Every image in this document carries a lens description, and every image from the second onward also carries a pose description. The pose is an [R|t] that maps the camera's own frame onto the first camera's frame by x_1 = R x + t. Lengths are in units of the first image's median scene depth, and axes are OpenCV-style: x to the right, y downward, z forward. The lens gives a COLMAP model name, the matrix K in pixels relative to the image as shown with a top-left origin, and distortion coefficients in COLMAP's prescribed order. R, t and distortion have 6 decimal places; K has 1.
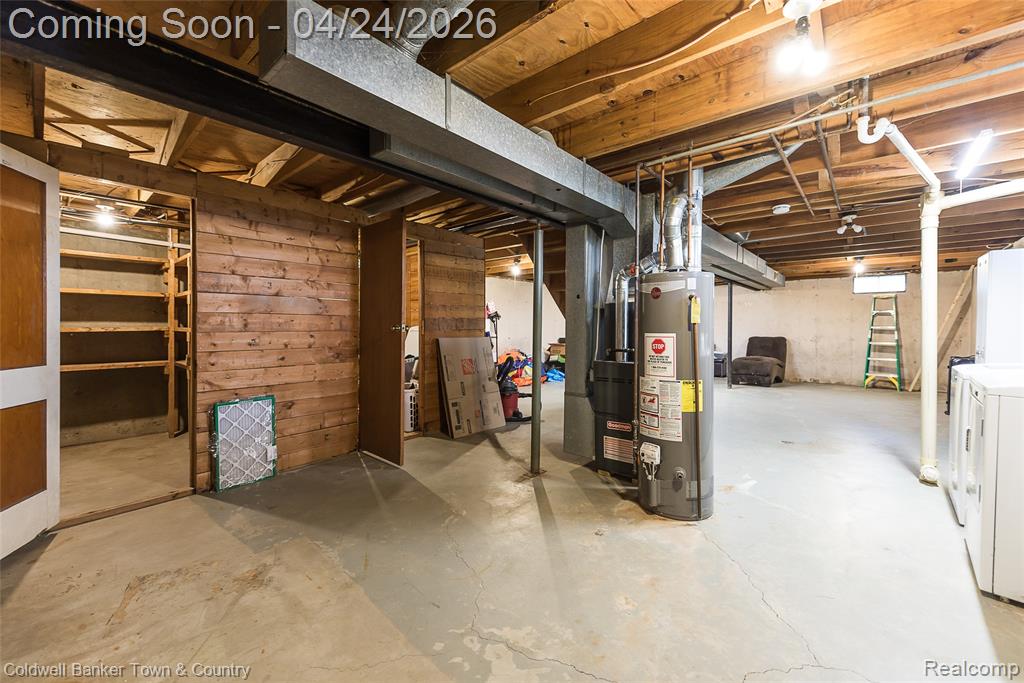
lens RADIAL K [[431.3, 0, 491.6], [0, 431.3, 328.7], [0, 0, 1]] dist [-0.002033, 0.000049]
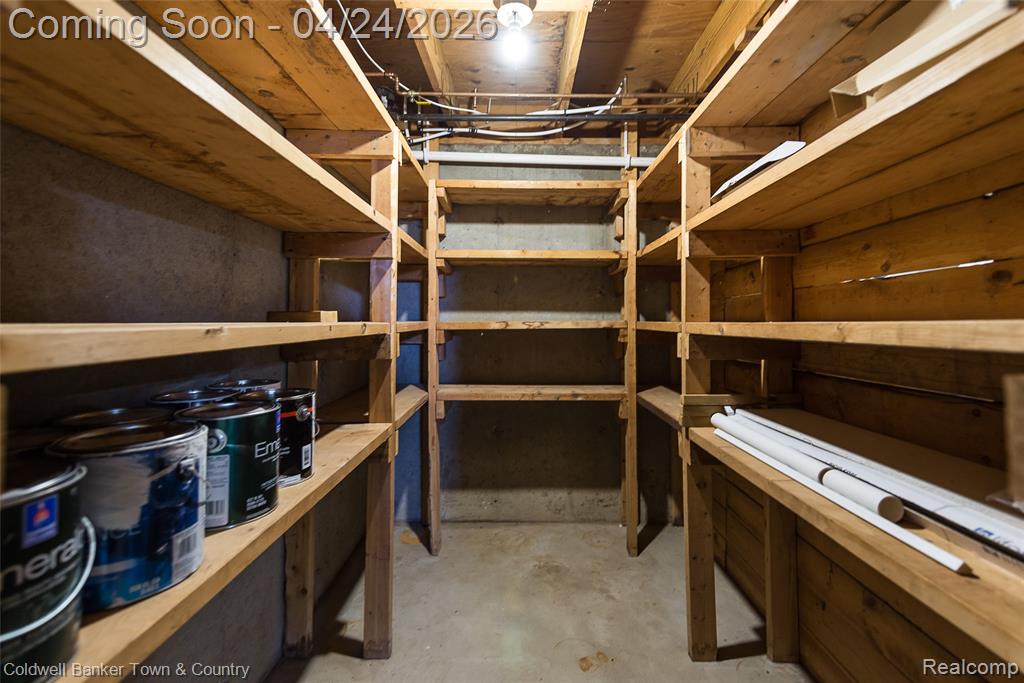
lens RADIAL K [[431.3, 0, 512.5], [0, 431.3, 304.3], [0, 0, 1]] dist [-0.002033, 0.000049]
pose [[0.667622, -0.024691, -0.744091, -0.291594], [-0.005918, 0.999242, -0.038467, -0.002208], [0.744477, 0.030085, 0.666970, 0.357622]]
